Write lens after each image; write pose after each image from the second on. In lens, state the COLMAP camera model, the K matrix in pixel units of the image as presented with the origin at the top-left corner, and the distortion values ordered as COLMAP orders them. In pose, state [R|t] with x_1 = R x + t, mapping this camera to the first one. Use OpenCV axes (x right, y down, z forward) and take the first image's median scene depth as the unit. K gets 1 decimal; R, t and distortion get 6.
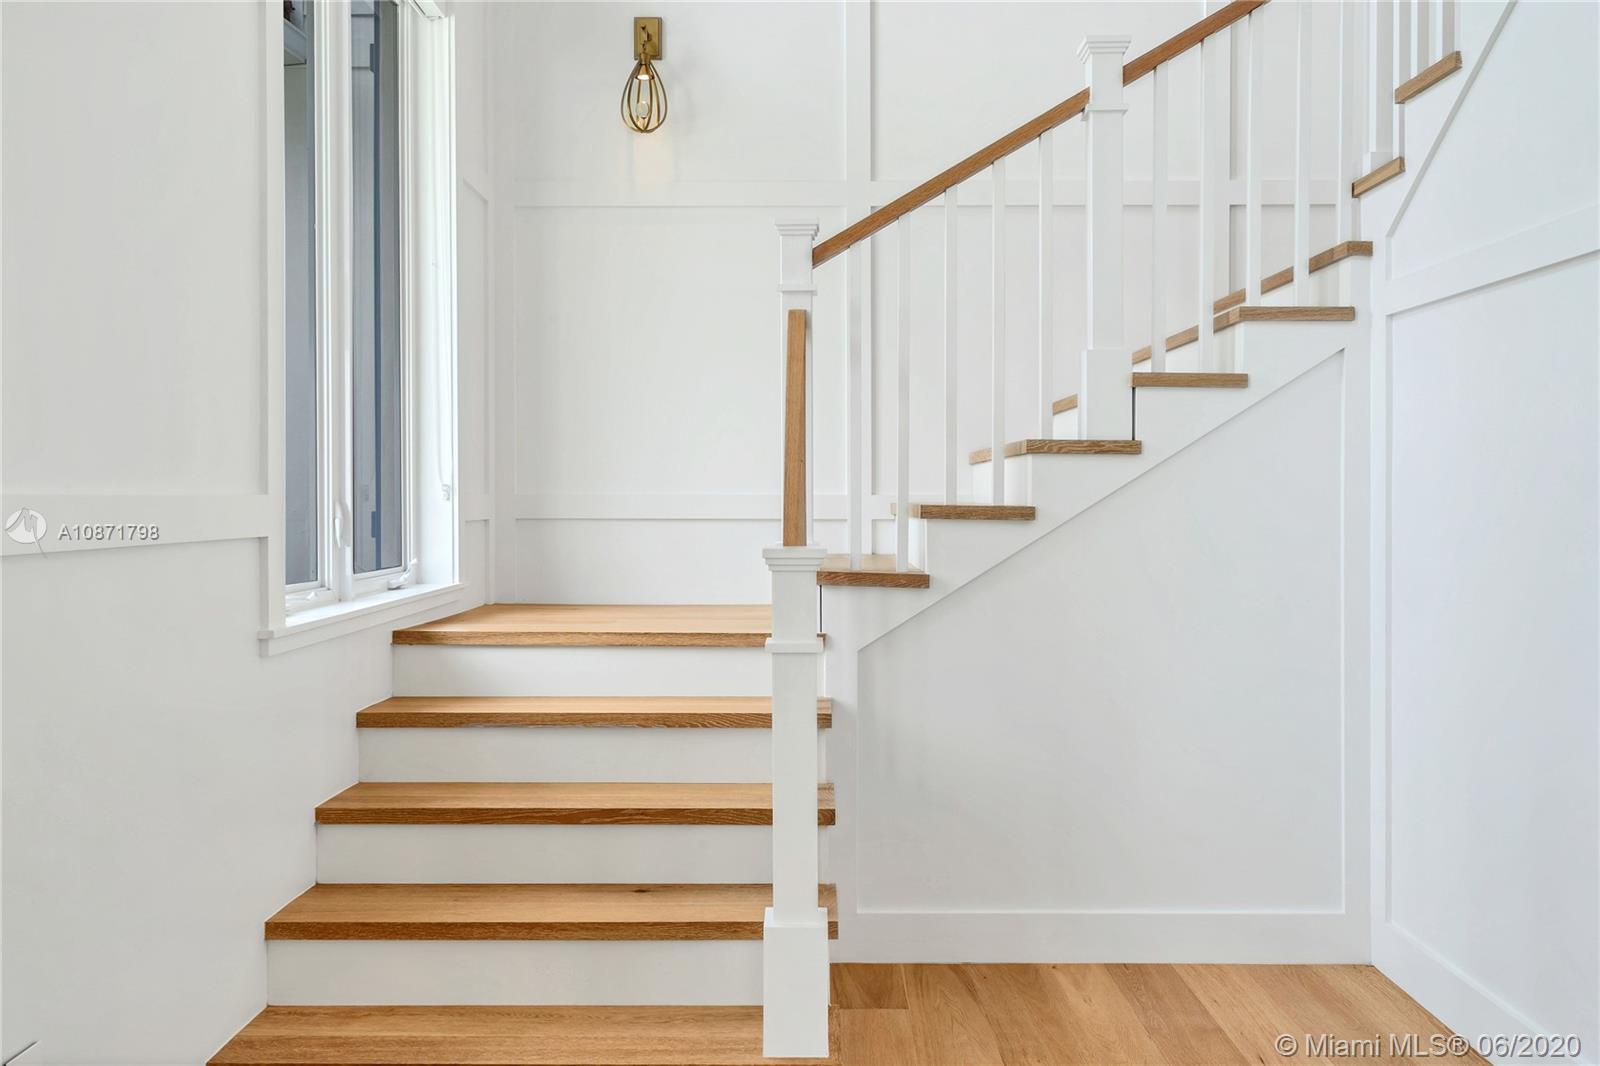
lens RADIAL K [[1390.2, 0, 801.4], [0, 1390.2, 512.5], [0, 0, 1]] dist [0.008745, -0.002726]
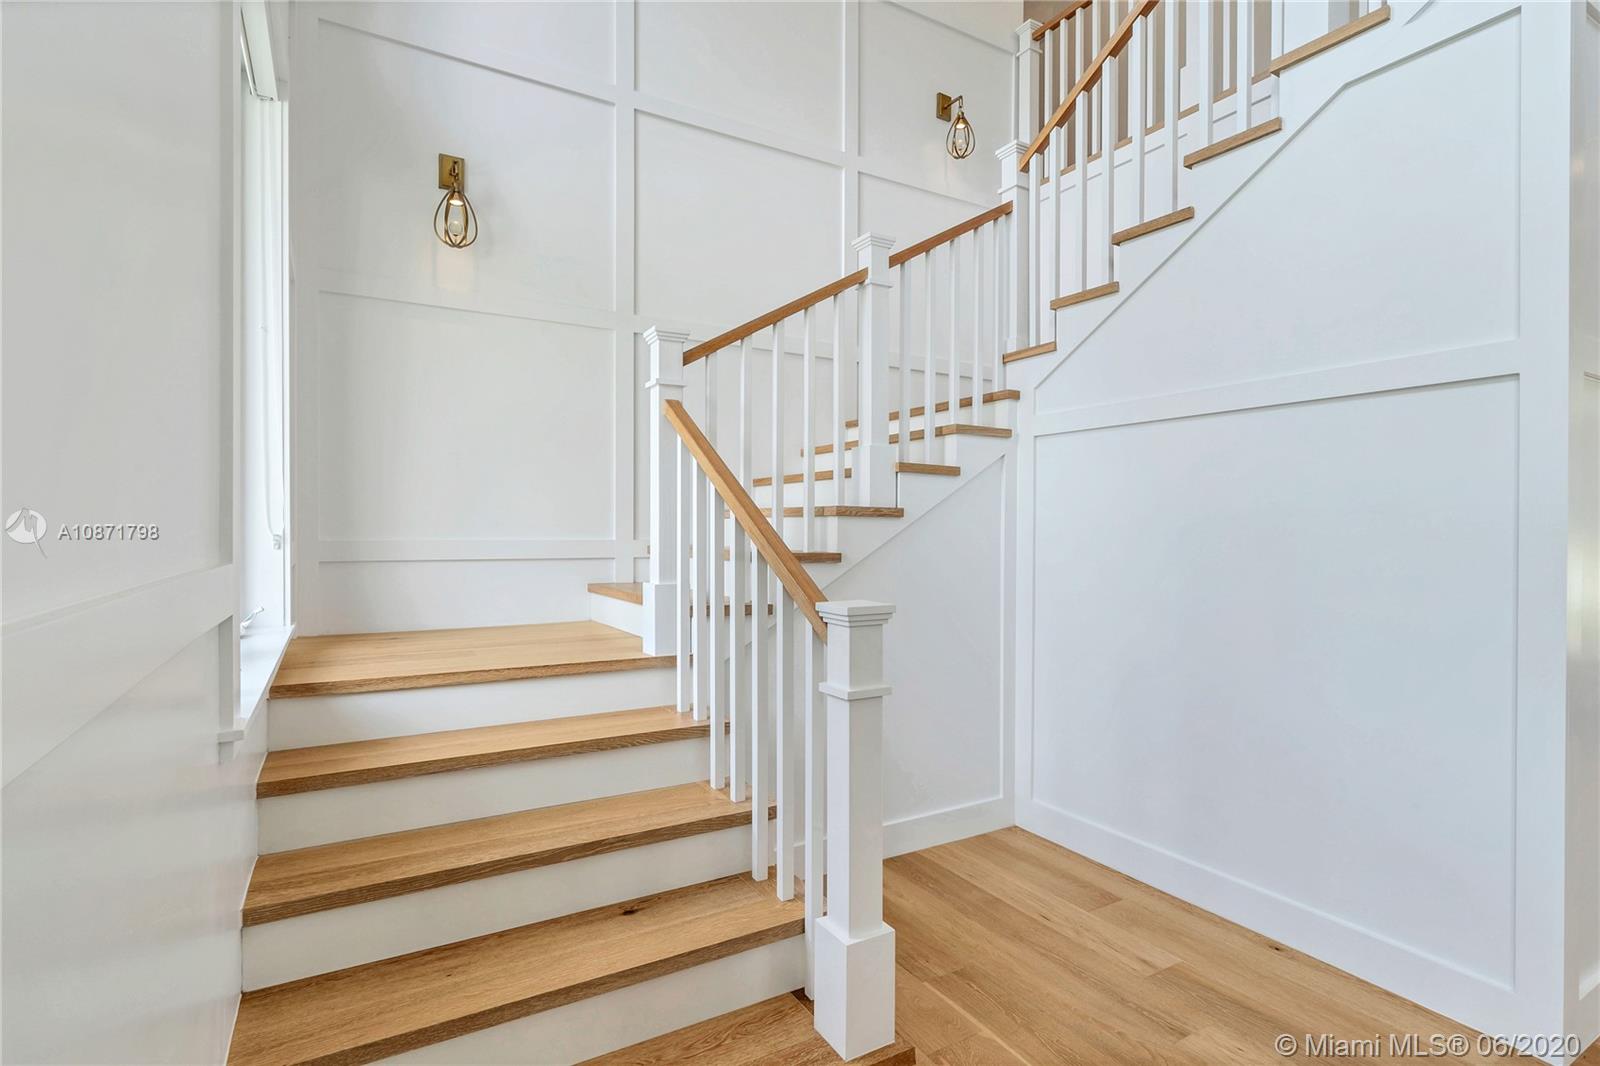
lens RADIAL K [[743.6, 0, 800.0], [0, 743.6, 533.0], [0, 0, 1]] dist [-0.003023, 0.000108]
pose [[0.846320, -0.001854, 0.532672, -0.276236], [0.003428, 0.999992, -0.001966, -0.023727], [-0.532664, 0.003490, 0.846319, 0.377605]]
